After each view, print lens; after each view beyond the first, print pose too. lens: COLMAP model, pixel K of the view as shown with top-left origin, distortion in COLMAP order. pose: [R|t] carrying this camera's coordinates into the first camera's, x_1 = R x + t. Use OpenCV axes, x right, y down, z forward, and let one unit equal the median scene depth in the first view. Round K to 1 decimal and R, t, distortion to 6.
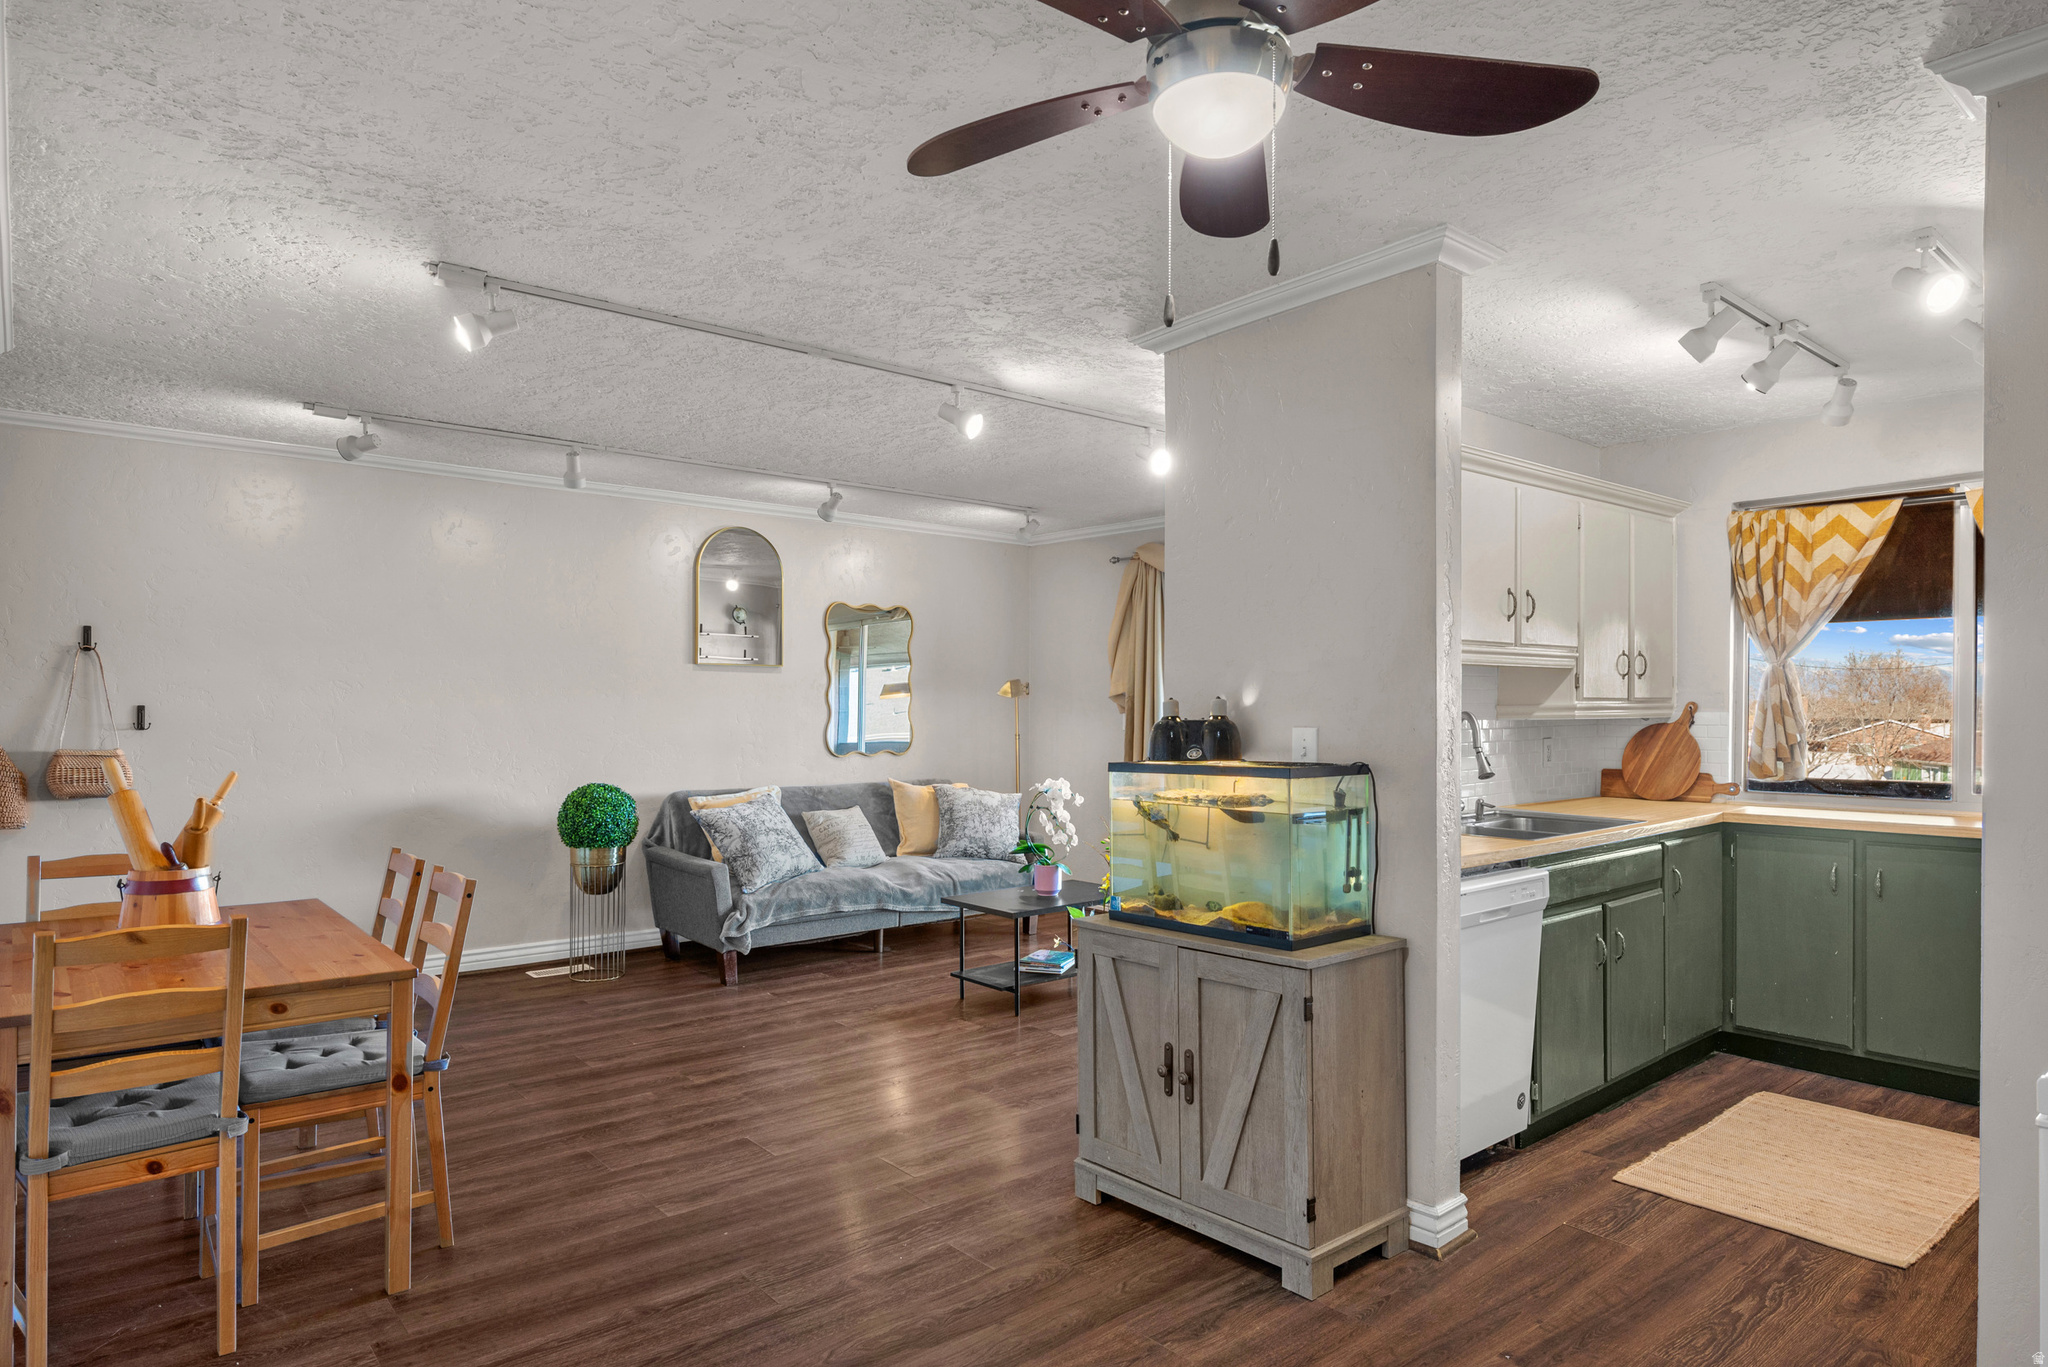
lens RADIAL K [[1165.6, 0, 1031.9], [0, 1165.6, 710.3], [0, 0, 1]] dist [-0.001439, -0.000307]
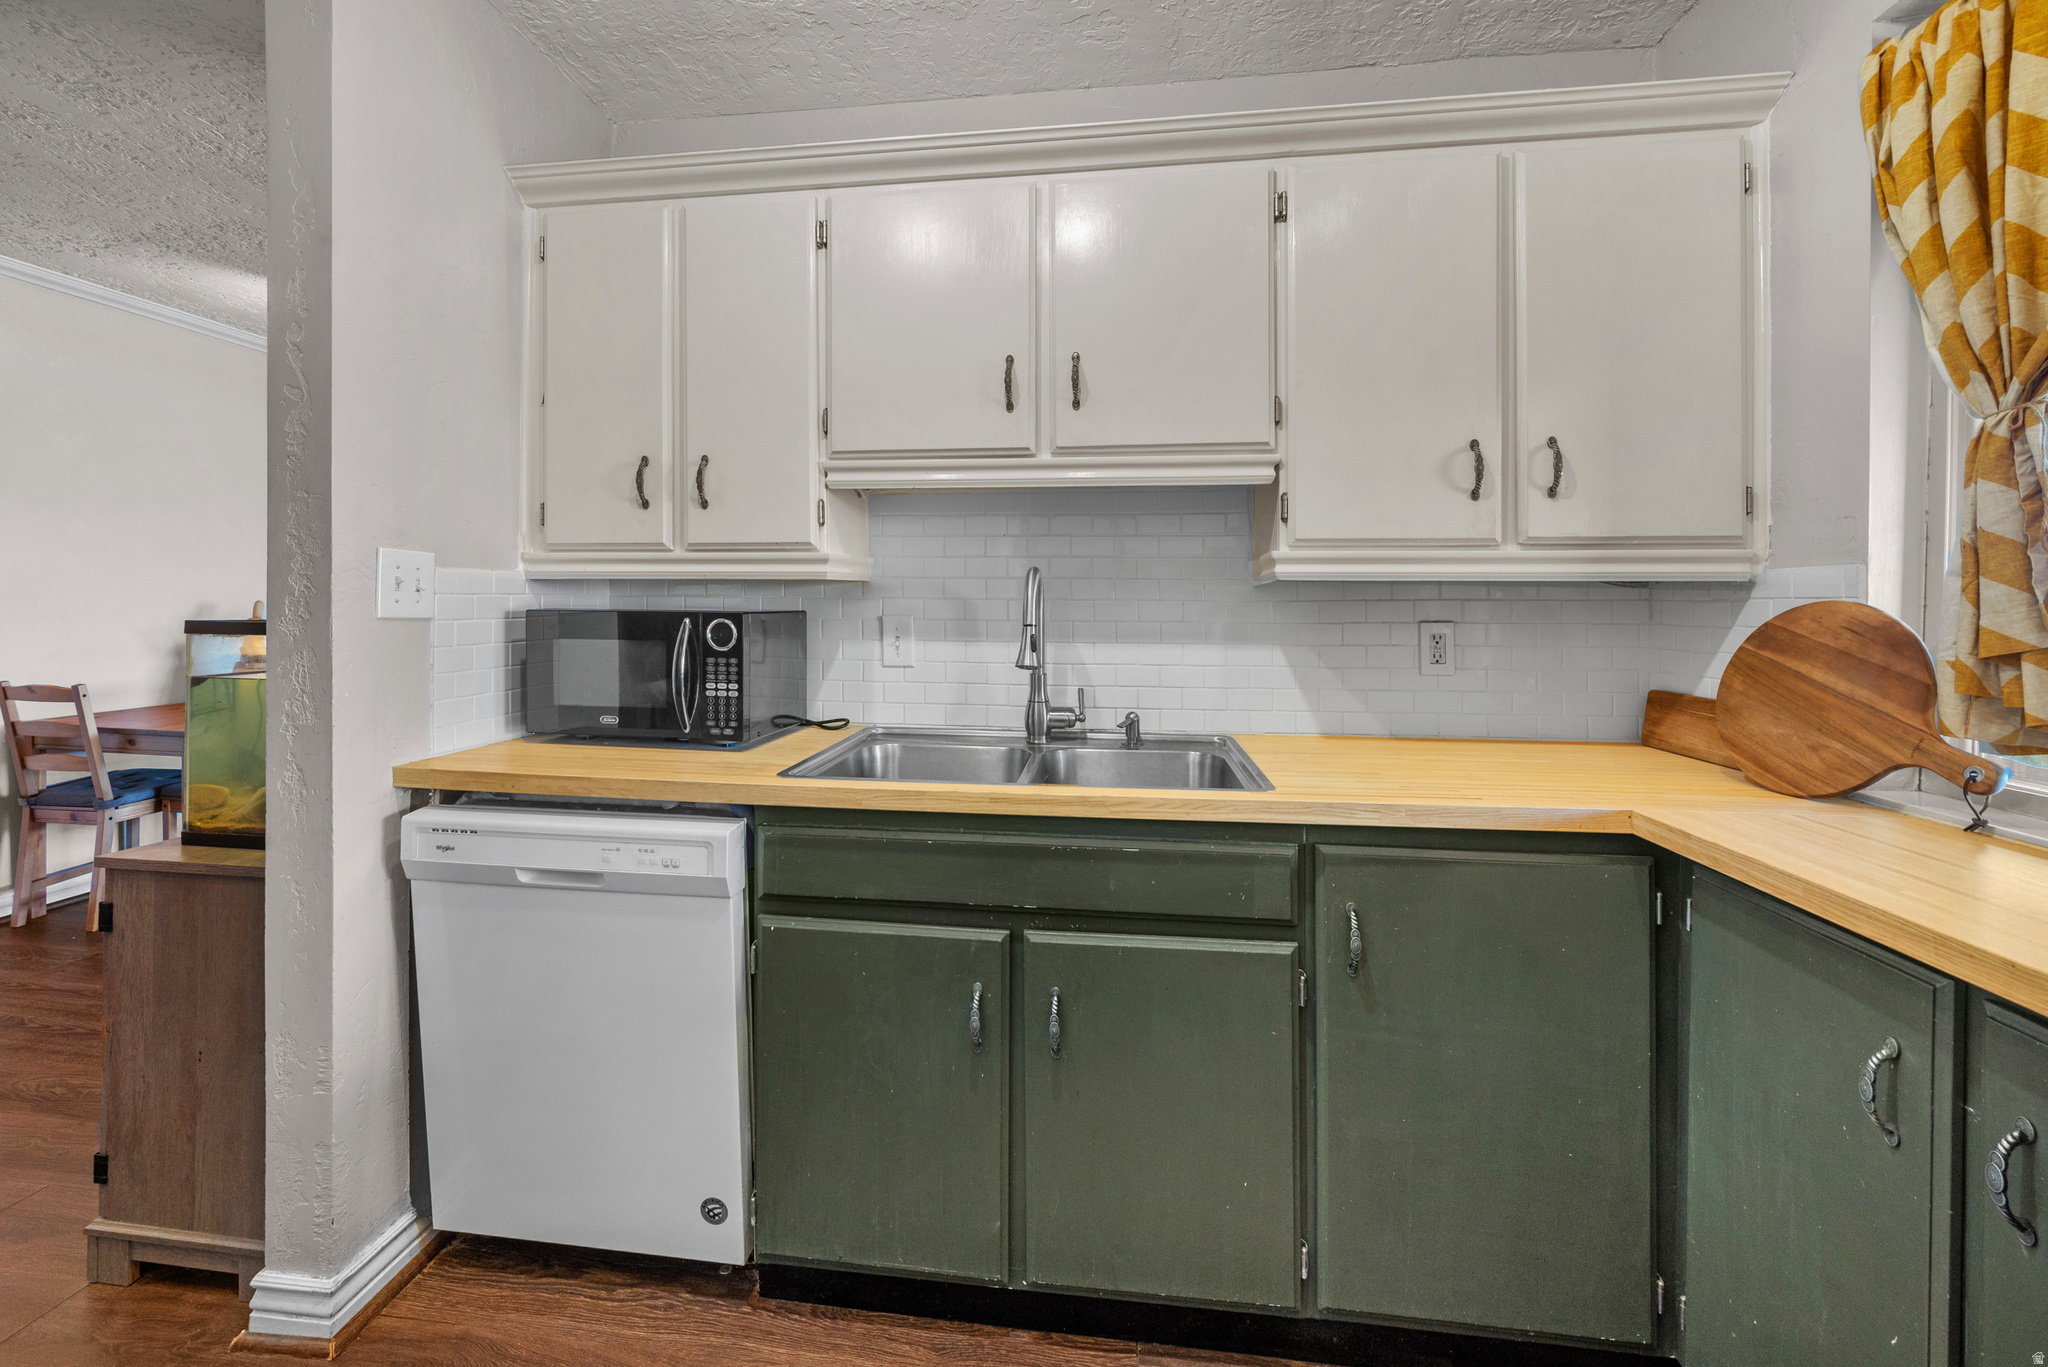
lens RADIAL K [[848.0, 0, 1061.3], [0, 848.0, 606.8], [0, 0, 1]] dist [-0.000227, -0.000779]
pose [[0.678286, 0.009421, -0.734738, 0.652444], [-0.012475, 0.999921, 0.001304, 0.019653], [0.734692, 0.008282, 0.678350, 0.638665]]
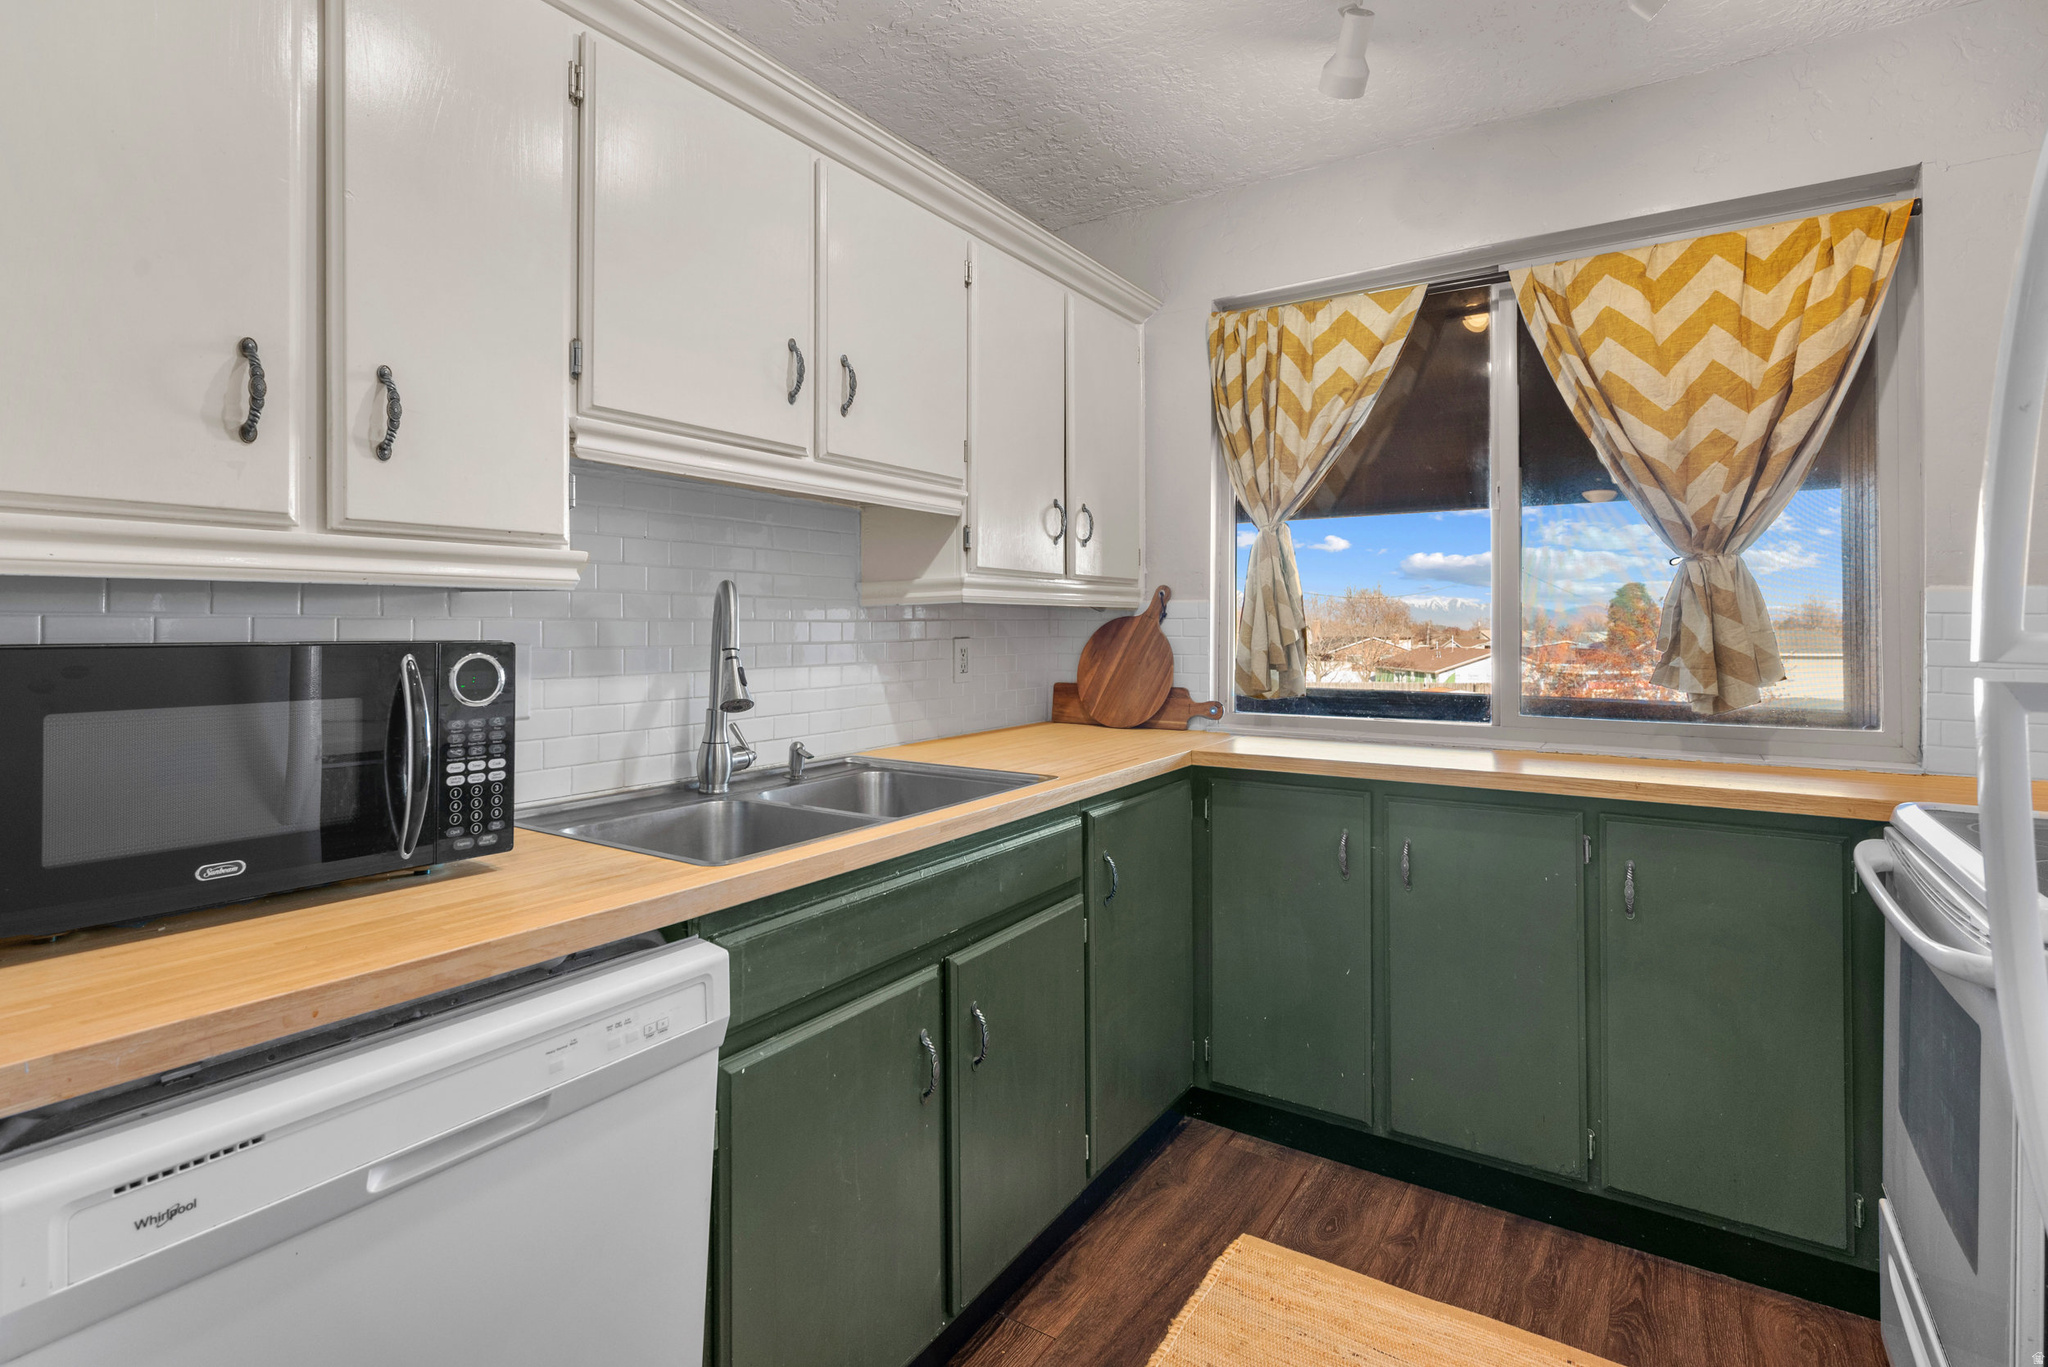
lens RADIAL K [[970.5, 0, 1002.5], [0, 970.5, 613.1], [0, 0, 1]] dist [-0.001863, -0.000053]
pose [[0.963558, 0.004992, 0.267452, 0.338797], [0.000080, 0.999820, -0.018949, 0.021521], [-0.267499, 0.018279, 0.963385, 0.496385]]
